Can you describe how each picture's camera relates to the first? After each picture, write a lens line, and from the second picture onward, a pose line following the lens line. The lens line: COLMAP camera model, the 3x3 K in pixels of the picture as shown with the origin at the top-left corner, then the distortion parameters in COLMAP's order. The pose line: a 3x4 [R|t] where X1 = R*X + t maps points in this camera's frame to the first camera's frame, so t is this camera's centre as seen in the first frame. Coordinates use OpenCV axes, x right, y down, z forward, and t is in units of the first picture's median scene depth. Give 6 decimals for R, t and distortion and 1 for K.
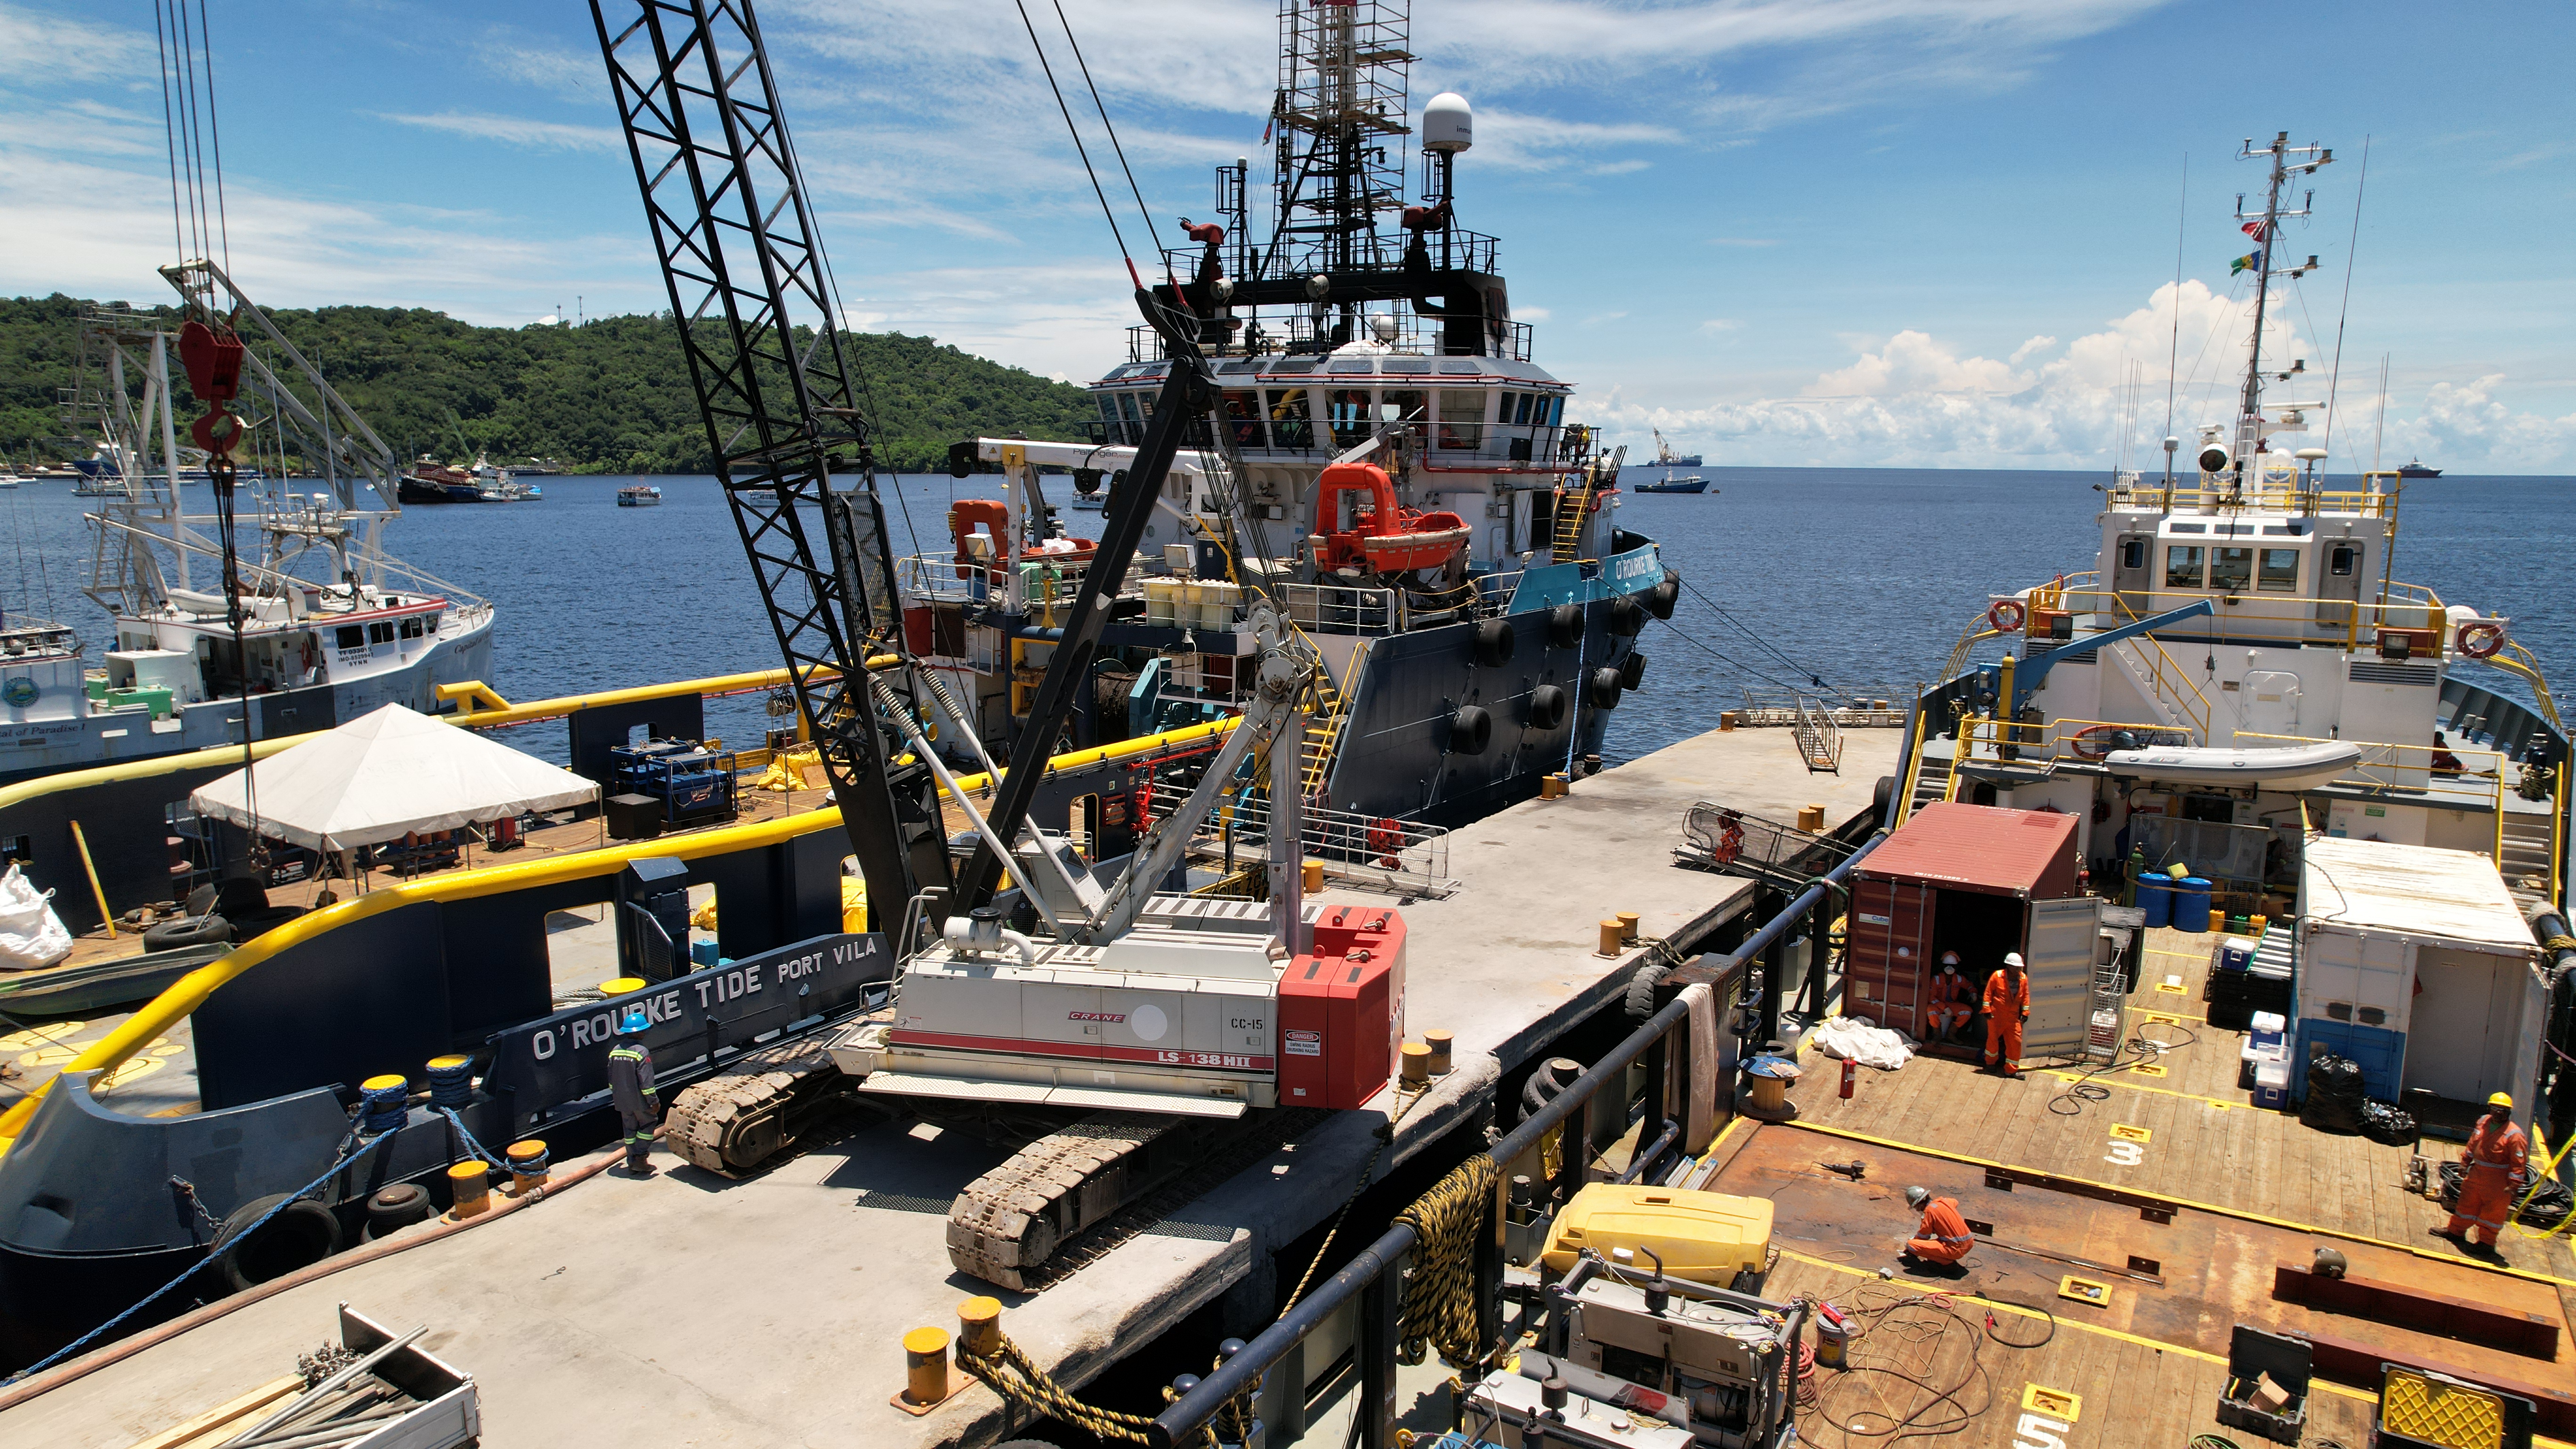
lens RADIAL K [[1646.0, 0, 1292.9], [0, 1646.0, 745.7], [0, 0, 1]] dist [-0.087914, 0.075439]
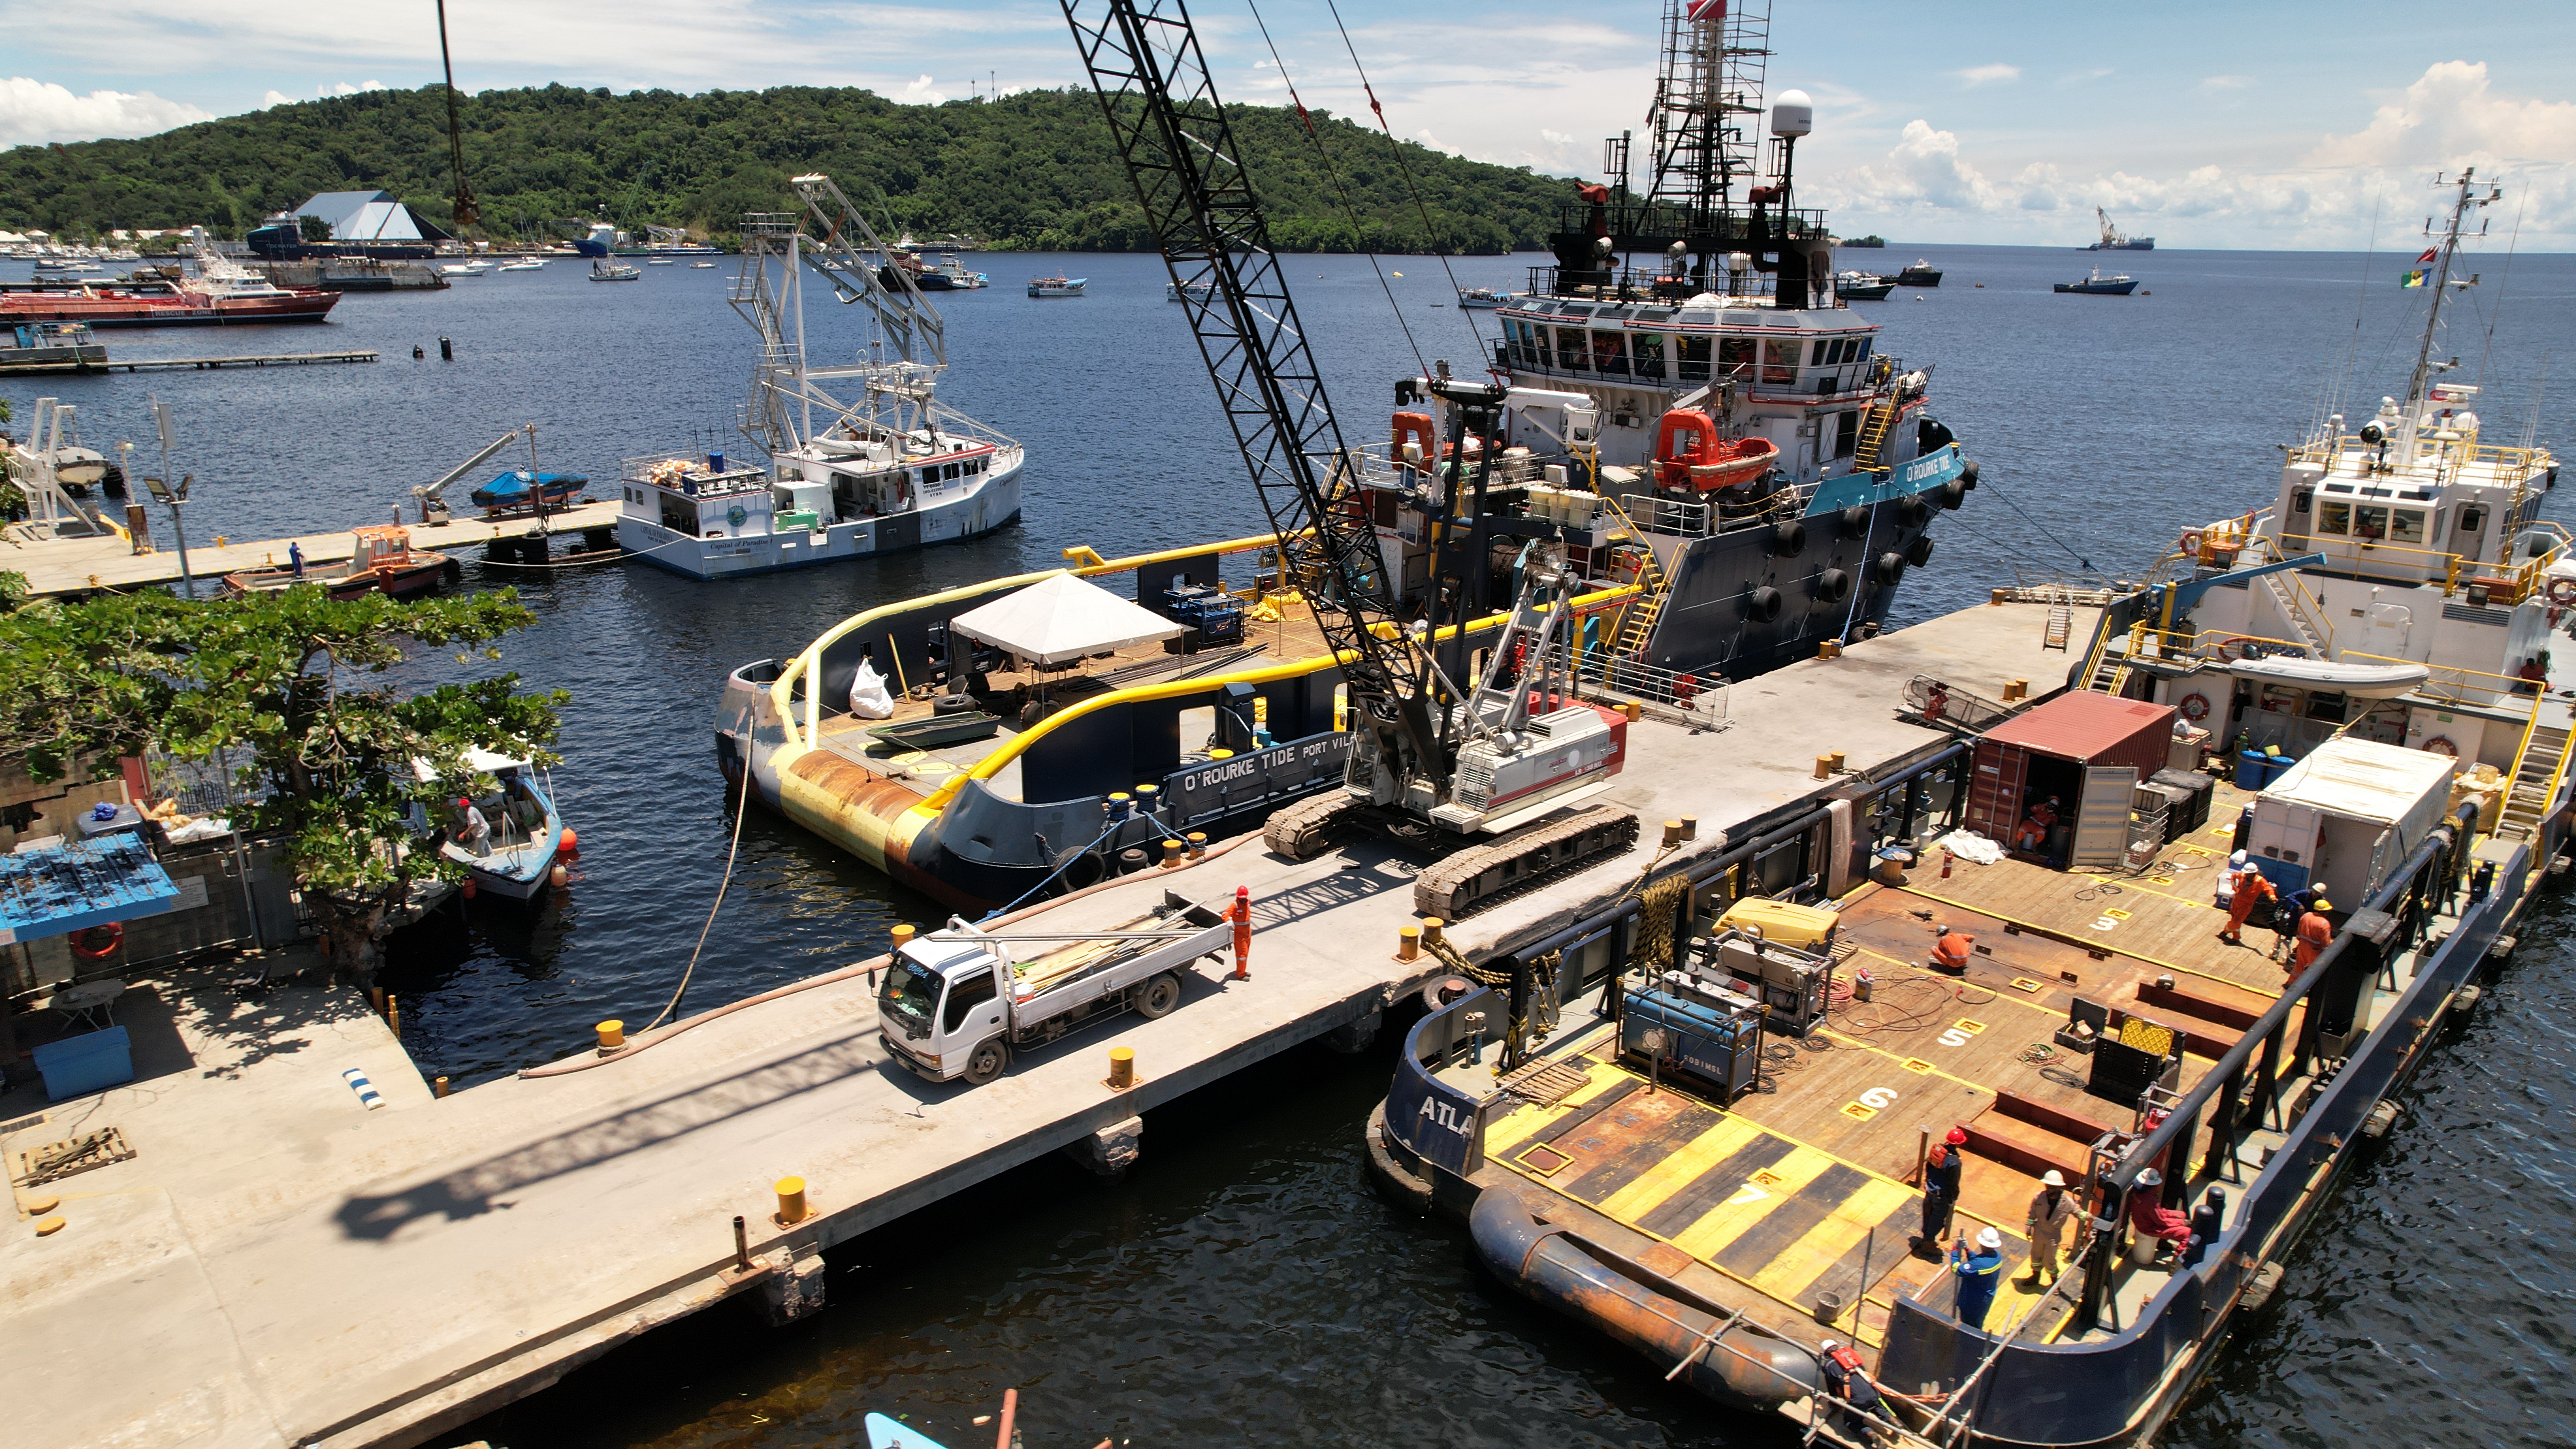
lens RADIAL K [[1639.6, 0, 1299.0], [0, 1639.6, 730.2], [0, 0, 1]] dist [-0.075743, 0.067310]
pose [[0.974177, 0.070159, -0.214607, 0.030326], [-0.043472, 0.990996, 0.126639, -0.064011], [0.221559, -0.114040, 0.968456, -0.417470]]
